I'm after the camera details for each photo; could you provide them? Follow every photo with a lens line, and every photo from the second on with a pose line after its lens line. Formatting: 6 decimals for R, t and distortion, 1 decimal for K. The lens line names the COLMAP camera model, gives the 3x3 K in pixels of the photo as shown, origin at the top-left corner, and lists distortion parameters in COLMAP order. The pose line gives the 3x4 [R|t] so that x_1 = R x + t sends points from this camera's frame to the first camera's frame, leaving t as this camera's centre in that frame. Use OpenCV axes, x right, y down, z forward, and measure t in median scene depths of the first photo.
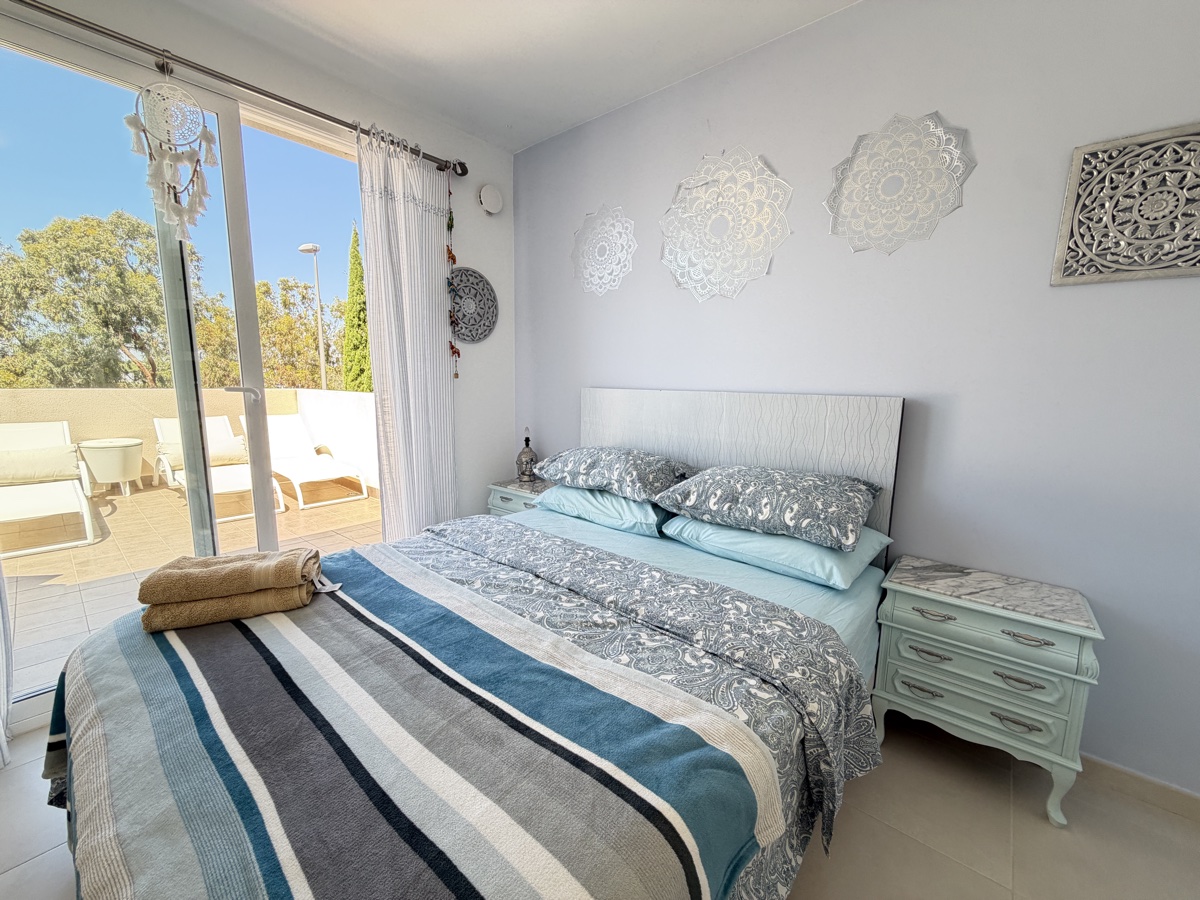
lens RADIAL K [[478.4, 0, 598.0], [0, 478.4, 451.1], [0, 0, 1]] dist [0.001038, -0.000208]
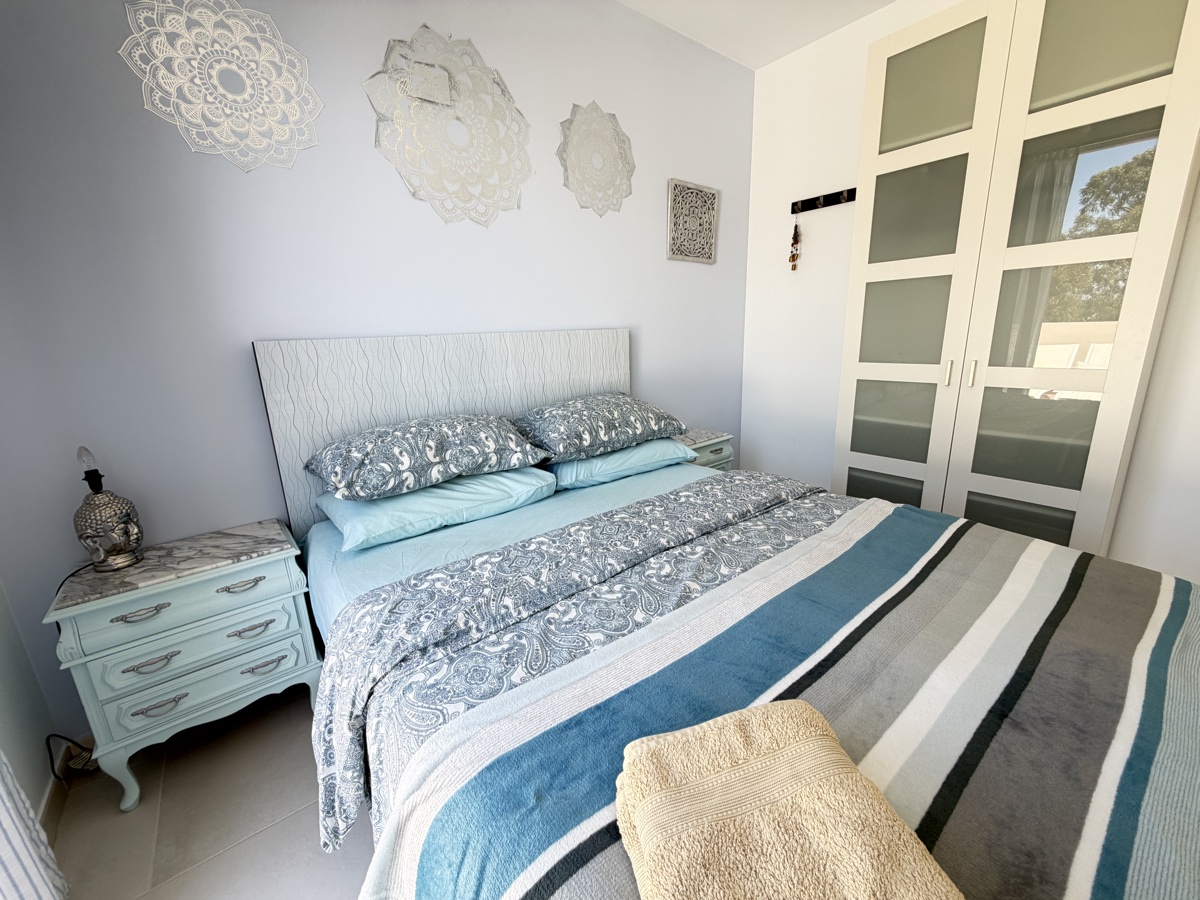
lens RADIAL K [[478.4, 0, 598.0], [0, 478.4, 451.1], [0, 0, 1]] dist [0.001038, -0.000208]
pose [[0.193412, -0.260547, 0.945890, -0.774051], [0.184672, 0.956529, 0.225717, -0.097926], [-0.963581, 0.131023, 0.233120, 0.780546]]
